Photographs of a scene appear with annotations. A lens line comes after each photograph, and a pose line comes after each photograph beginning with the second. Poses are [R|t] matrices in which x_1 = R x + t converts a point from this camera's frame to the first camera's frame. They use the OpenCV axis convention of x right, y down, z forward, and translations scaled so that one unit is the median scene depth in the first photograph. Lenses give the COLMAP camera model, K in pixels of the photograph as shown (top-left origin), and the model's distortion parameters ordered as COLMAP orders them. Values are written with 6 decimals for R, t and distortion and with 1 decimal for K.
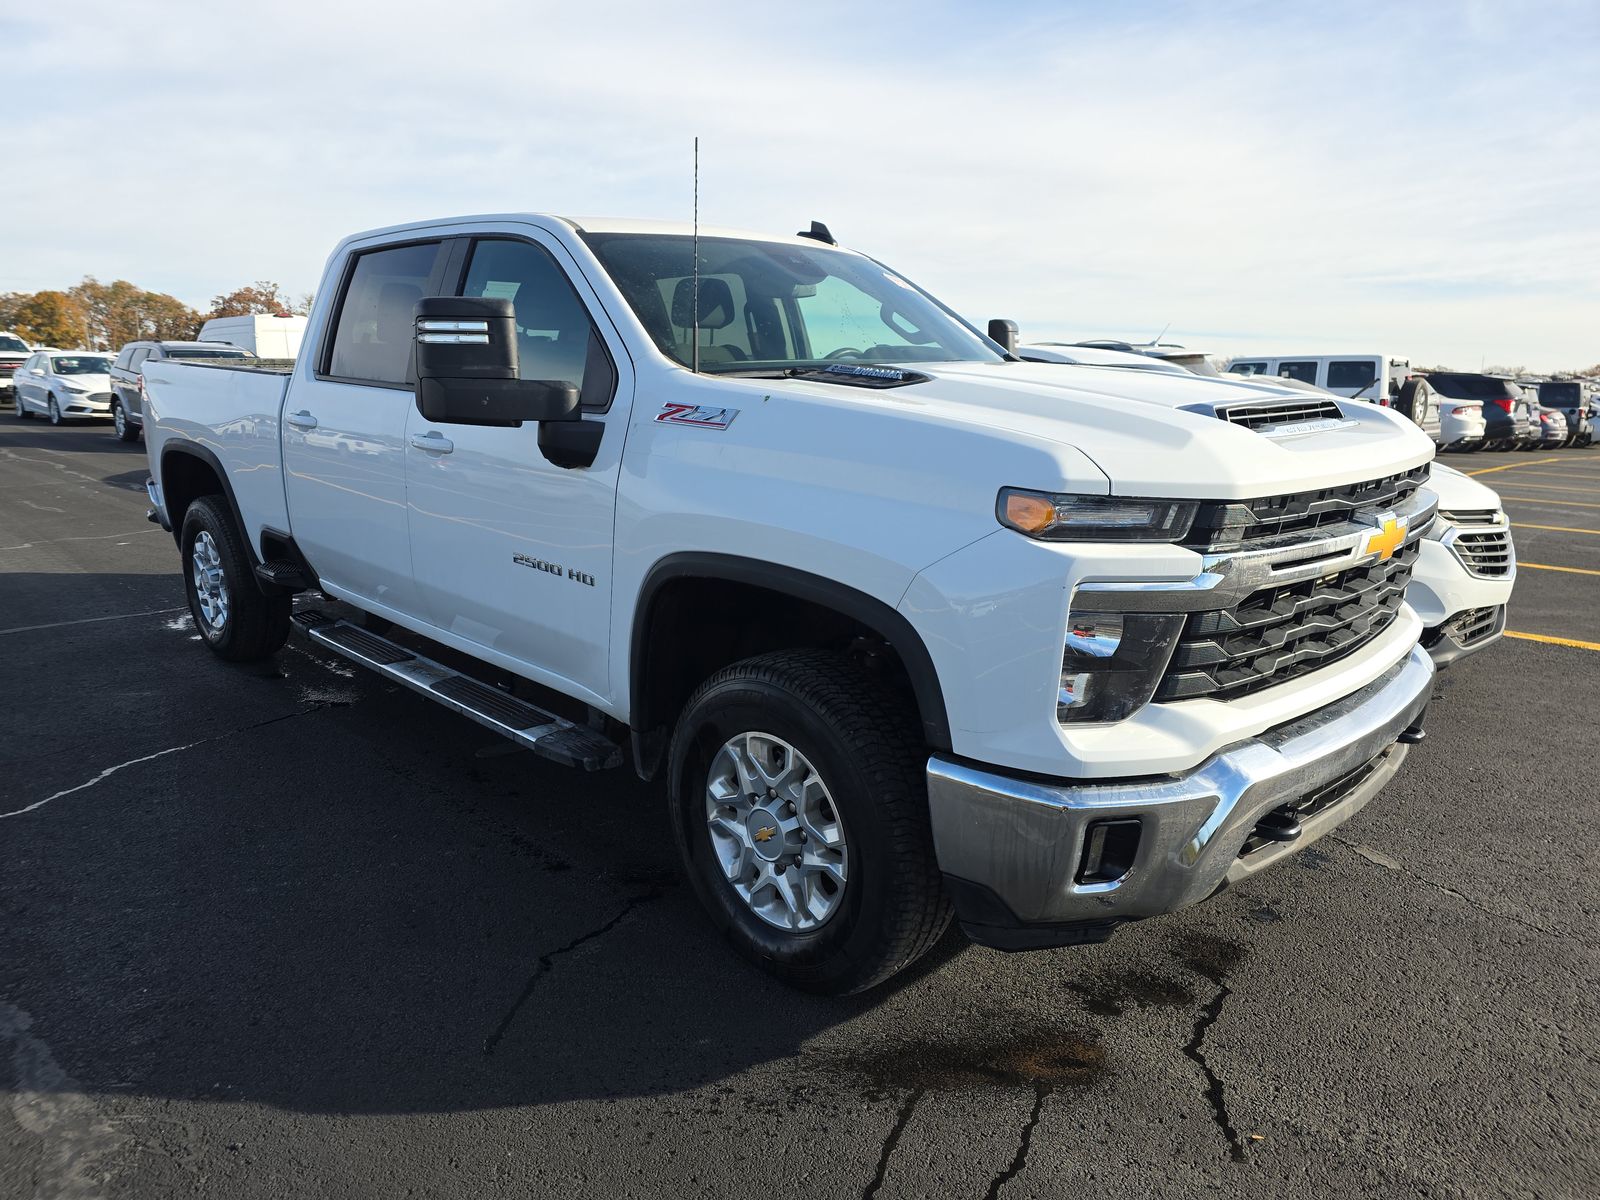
lens RADIAL K [[1047.5, 0, 800.1], [0, 1047.5, 603.3], [0, 0, 1]] dist [0.050582, -0.051086]
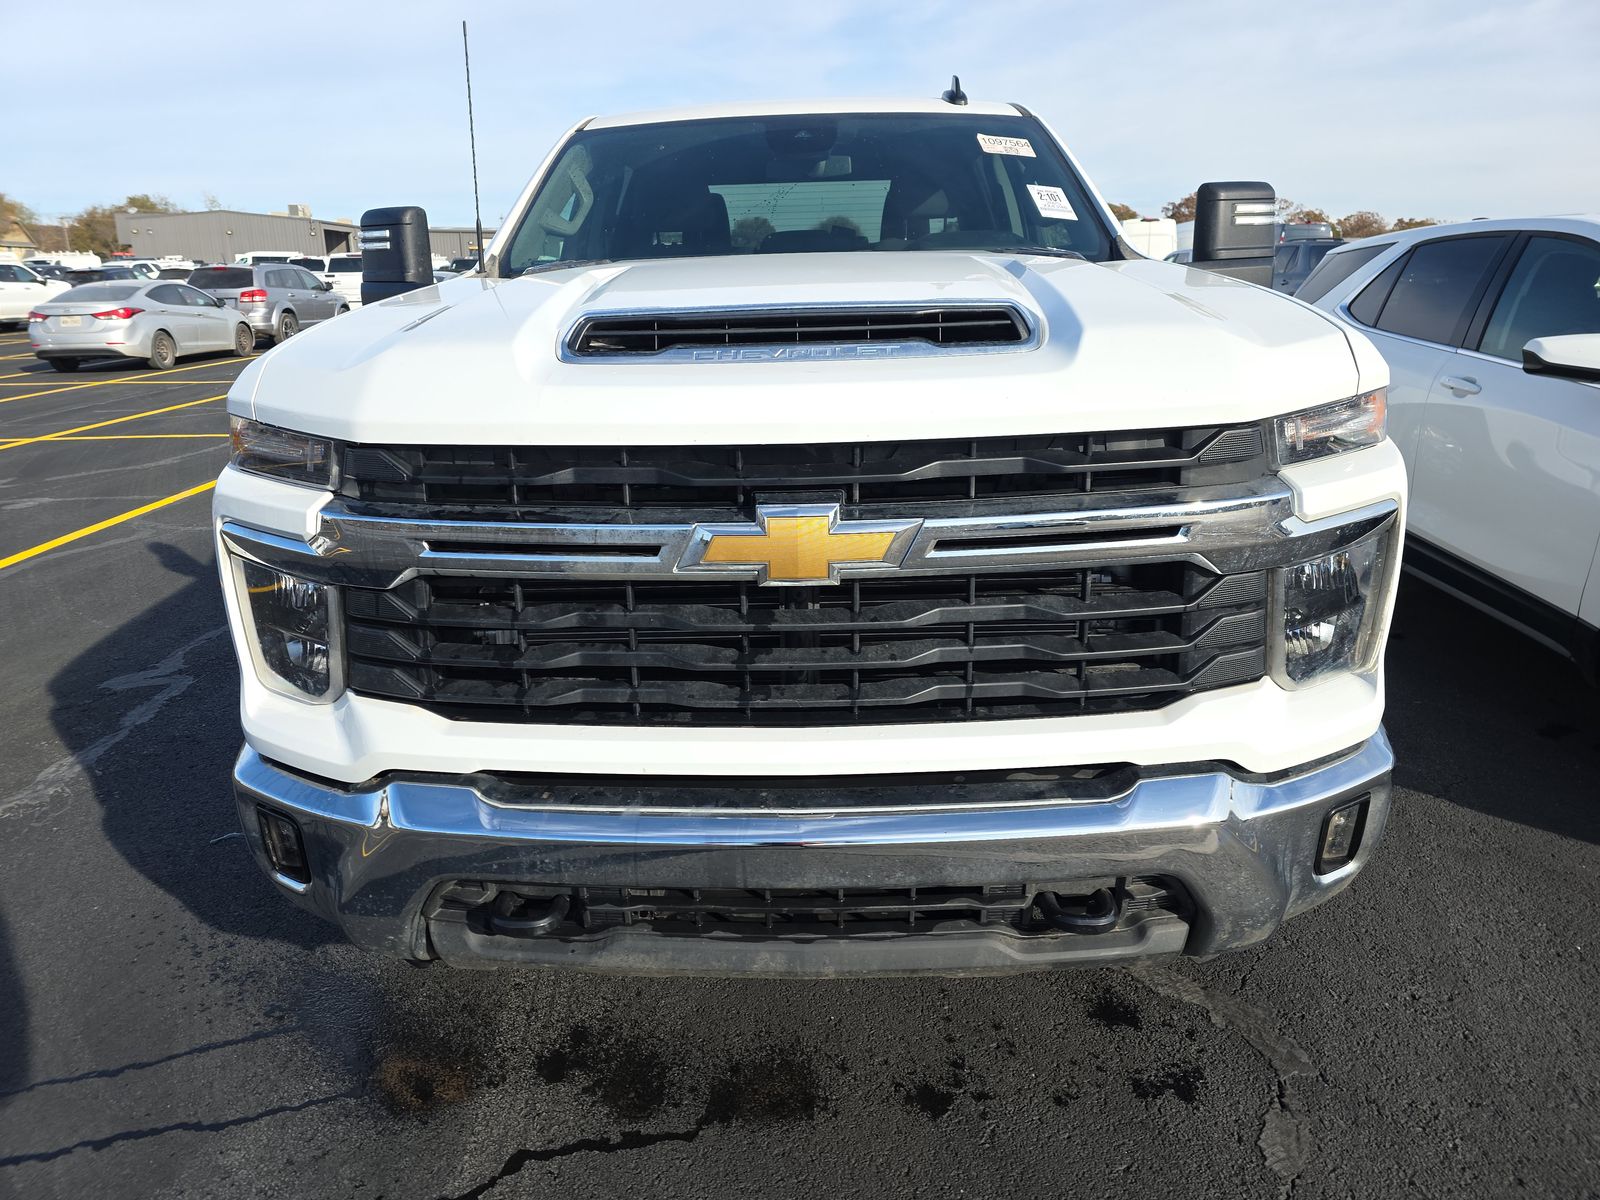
lens RADIAL K [[1047.5, 0, 800.1], [0, 1047.5, 603.3], [0, 0, 1]] dist [0.050582, -0.051086]
pose [[0.712073, 0.197437, -0.673774, 0.974207], [-0.147968, 0.980294, 0.130879, -0.108955], [0.686337, 0.006502, 0.727255, 0.582560]]
